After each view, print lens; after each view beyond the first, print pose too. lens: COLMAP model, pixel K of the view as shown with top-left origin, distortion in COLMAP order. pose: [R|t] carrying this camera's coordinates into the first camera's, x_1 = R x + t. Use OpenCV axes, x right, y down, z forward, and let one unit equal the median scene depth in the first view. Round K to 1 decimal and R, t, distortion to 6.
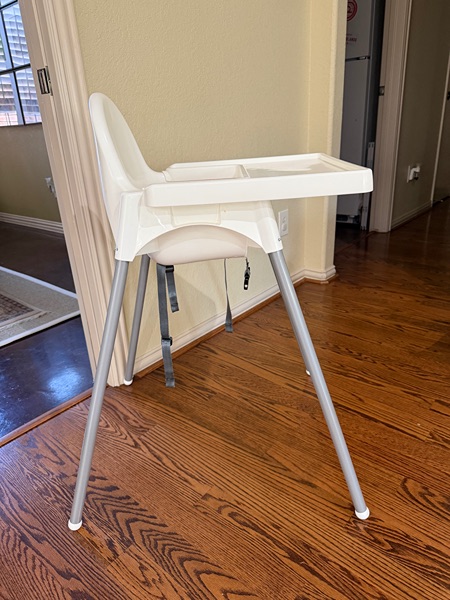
lens RADIAL K [[432.5, 0, 214.2], [0, 432.5, 303.8], [0, 0, 1]] dist [0.035351, -0.042293]
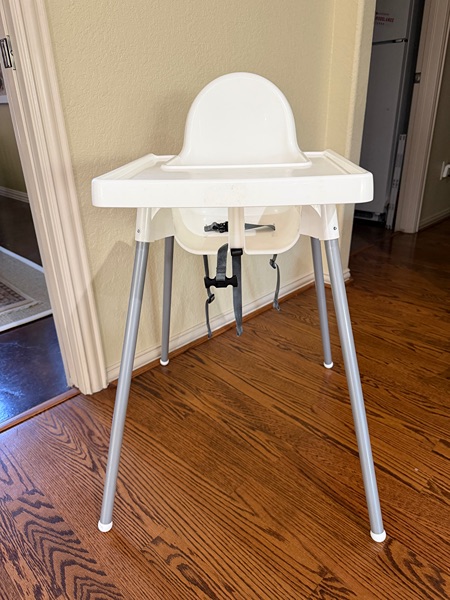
lens RADIAL K [[432.5, 0, 221.9], [0, 432.5, 301.4], [0, 0, 1]] dist [0.035351, -0.042293]
pose [[0.997096, 0.057139, -0.050347, 0.088599], [-0.055725, 0.998024, 0.029048, -0.047029], [0.051907, -0.026158, 0.998309, 0.102576]]
